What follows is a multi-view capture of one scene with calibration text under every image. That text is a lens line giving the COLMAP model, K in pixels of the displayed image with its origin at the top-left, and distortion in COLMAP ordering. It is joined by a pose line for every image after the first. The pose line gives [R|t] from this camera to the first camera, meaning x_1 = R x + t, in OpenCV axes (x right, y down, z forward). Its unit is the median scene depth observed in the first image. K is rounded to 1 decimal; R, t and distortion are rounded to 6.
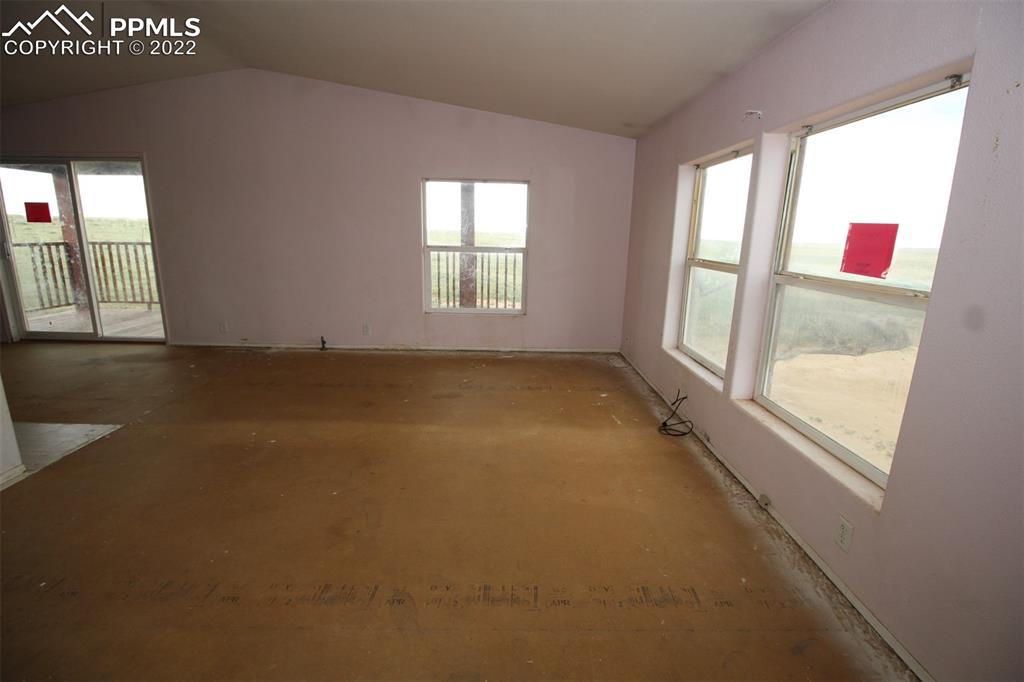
lens RADIAL K [[495.1, 0, 492.2], [0, 495.1, 344.3], [0, 0, 1]] dist [-0.001726, -0.000719]
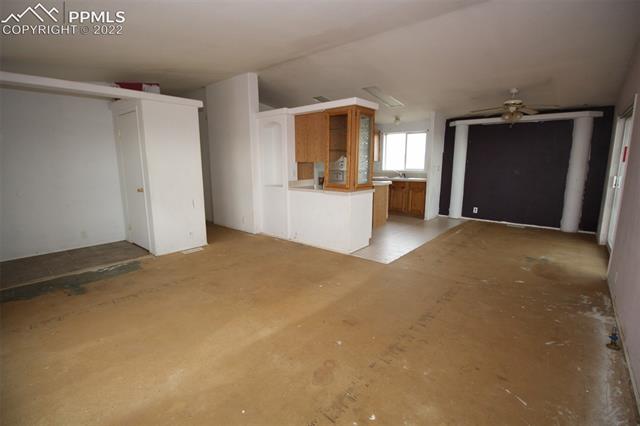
lens RADIAL K [[299.1, 0, 321.0], [0, 299.1, 214.9], [0, 0, 1]] dist [-0.020573, -0.000771]
pose [[-0.633291, 0.121512, -0.764315, 0.177326], [-0.185723, 0.934876, 0.302513, -0.196050], [0.751299, 0.333529, -0.569481, 0.853834]]
